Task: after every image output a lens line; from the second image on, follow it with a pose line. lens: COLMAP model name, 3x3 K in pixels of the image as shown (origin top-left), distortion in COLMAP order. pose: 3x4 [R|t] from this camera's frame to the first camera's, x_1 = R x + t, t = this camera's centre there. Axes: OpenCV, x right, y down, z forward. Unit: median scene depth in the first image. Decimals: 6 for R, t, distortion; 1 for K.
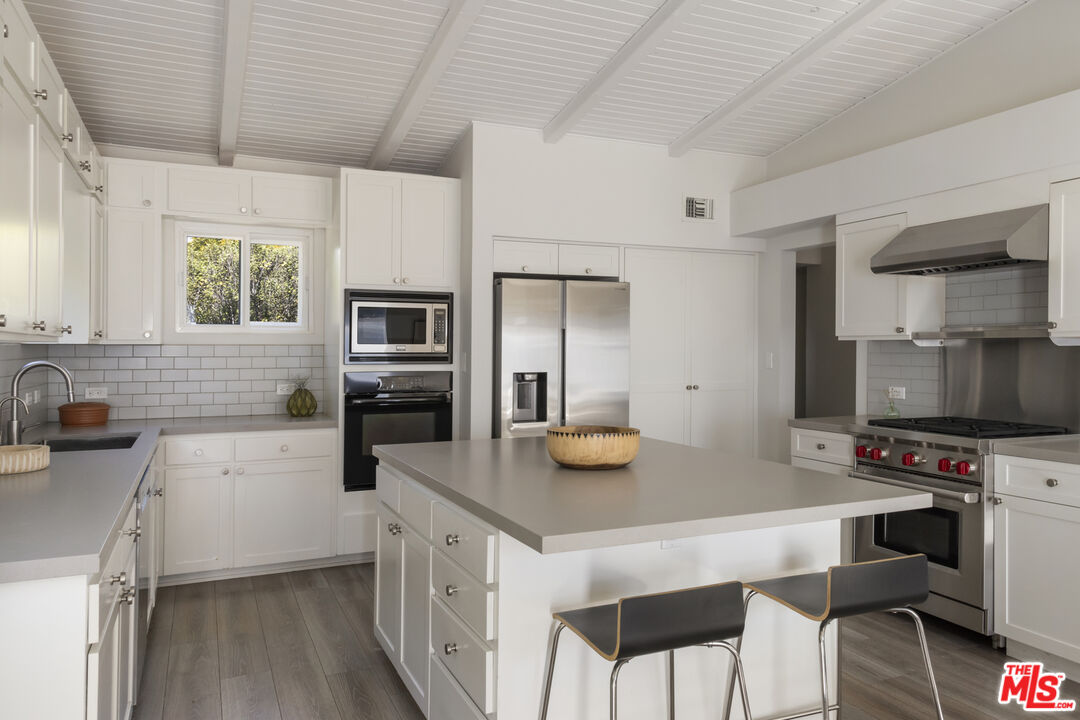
lens RADIAL K [[747.2, 0, 540.0], [0, 747.2, 360.0], [0, 0, 1]] dist [0.014238, 0.003003]
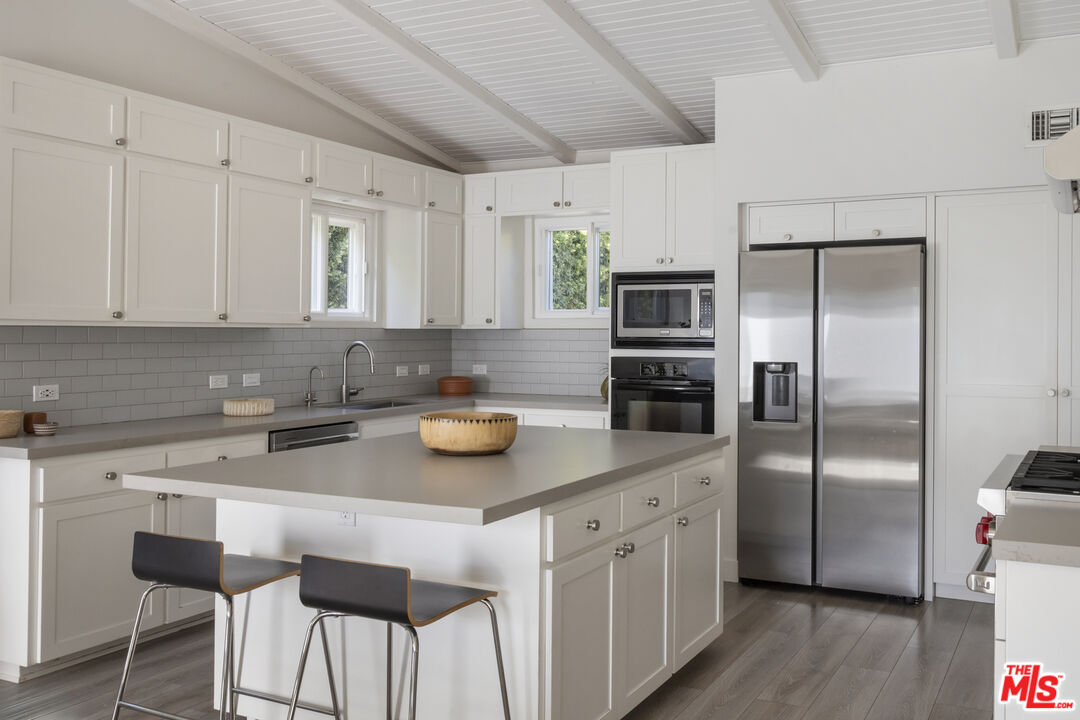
lens RADIAL K [[955.4, 0, 635.9], [0, 955.4, 327.1], [0, 0, 1]] dist [-0.012002, 0.002414]
pose [[0.652029, -0.000736, -0.758194, 0.696520], [-0.010799, 0.999889, -0.010257, -0.009803], [0.758117, 0.014876, 0.651949, 0.184862]]
